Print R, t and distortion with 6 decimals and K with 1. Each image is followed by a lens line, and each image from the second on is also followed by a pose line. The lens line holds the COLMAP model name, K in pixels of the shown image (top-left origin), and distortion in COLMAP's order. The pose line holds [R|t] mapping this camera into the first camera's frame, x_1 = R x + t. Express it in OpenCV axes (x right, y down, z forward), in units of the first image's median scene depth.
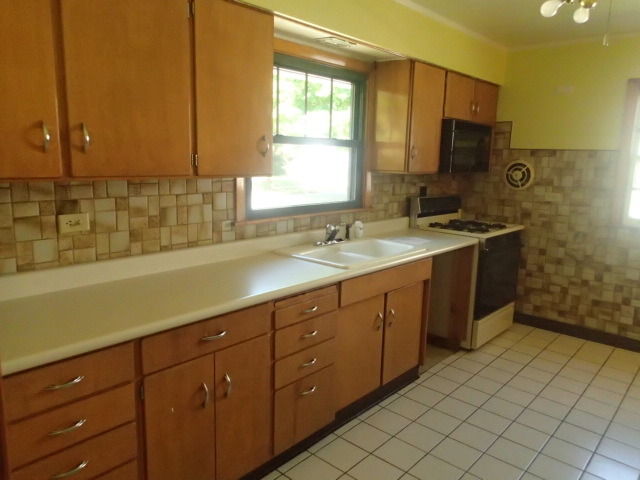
lens RADIAL K [[474.0, 0, 319.7], [0, 474.0, 240.6], [0, 0, 1]] dist [0.000557, -0.001395]
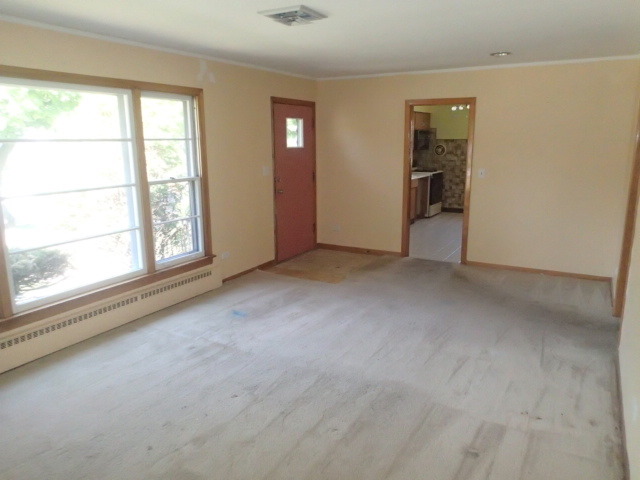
lens RADIAL K [[474.0, 0, 320.3], [0, 474.0, 239.7], [0, 0, 1]] dist [0.000557, -0.001395]
pose [[0.975998, -0.073830, 0.204885, -0.729384], [0.067144, 0.996965, 0.039405, 0.187834], [-0.207173, -0.024702, 0.977993, -1.295041]]
